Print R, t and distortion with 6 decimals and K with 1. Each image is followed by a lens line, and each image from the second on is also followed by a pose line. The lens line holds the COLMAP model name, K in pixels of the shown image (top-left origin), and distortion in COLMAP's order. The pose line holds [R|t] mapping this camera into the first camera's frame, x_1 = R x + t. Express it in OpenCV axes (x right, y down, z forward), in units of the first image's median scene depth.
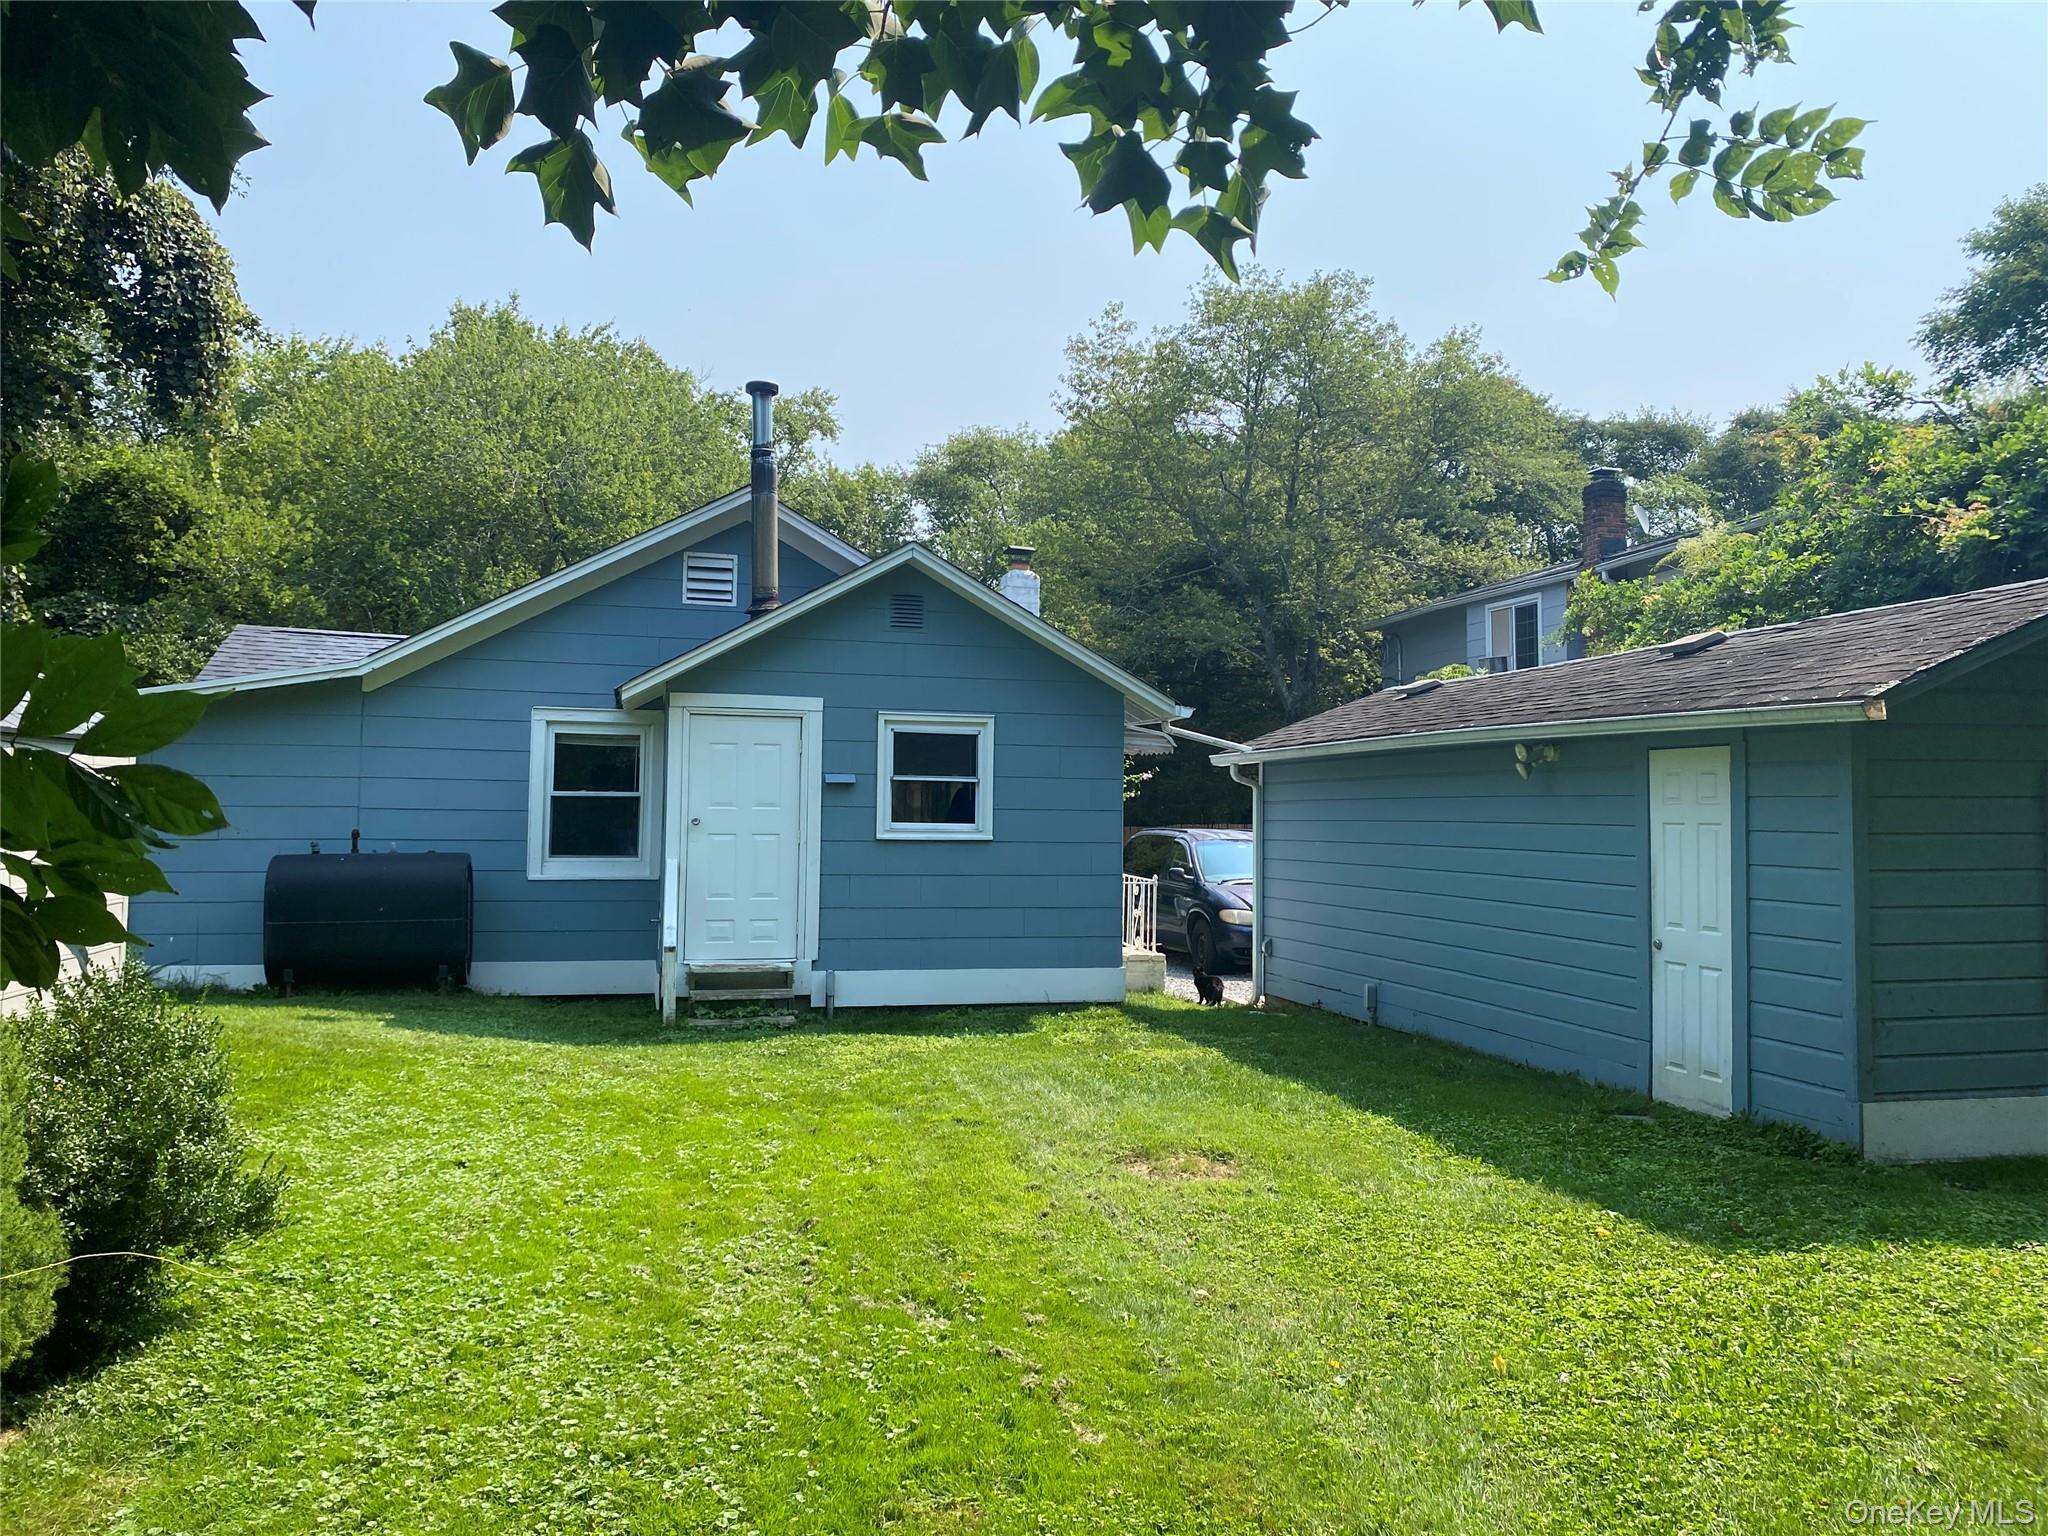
lens RADIAL K [[1575.1, 0, 1024.0], [0, 1575.1, 768.0], [0, 0, 1]] dist [0.102267, -0.192798]
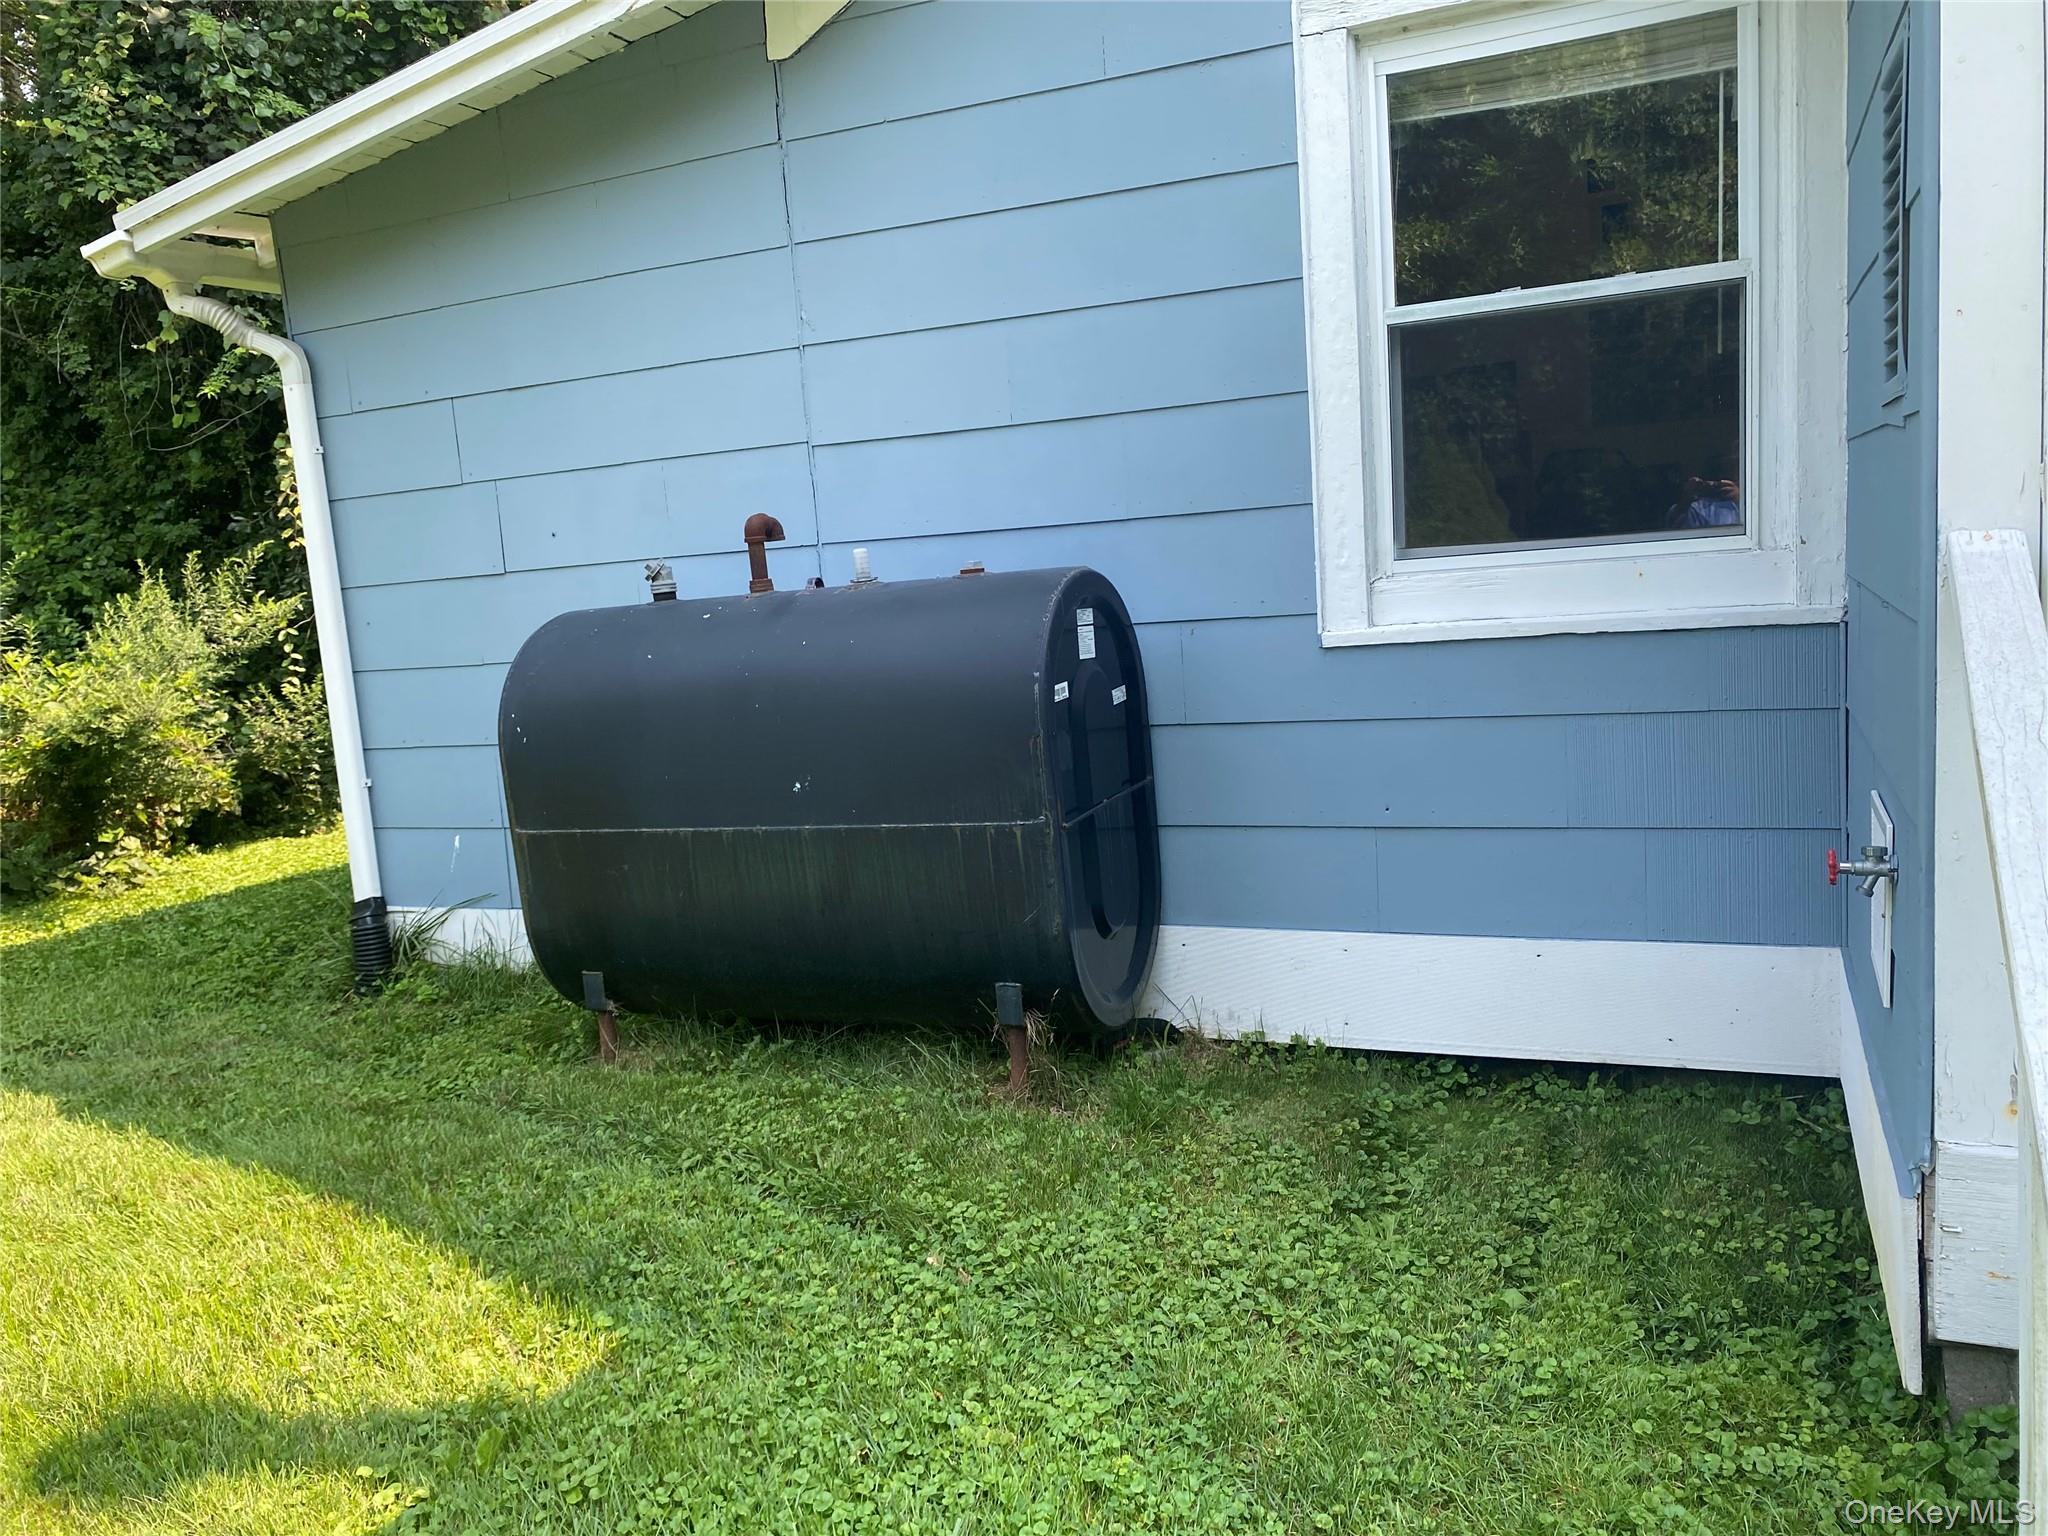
lens RADIAL K [[1575.1, 0, 1024.0], [0, 1575.1, 768.0], [0, 0, 1]] dist [0.102267, -0.192798]
pose [[0.791699, 0.012737, -0.610778, -0.195661], [0.109851, 0.980519, 0.162838, 0.043104], [0.600954, -0.196013, 0.774877, 0.796424]]
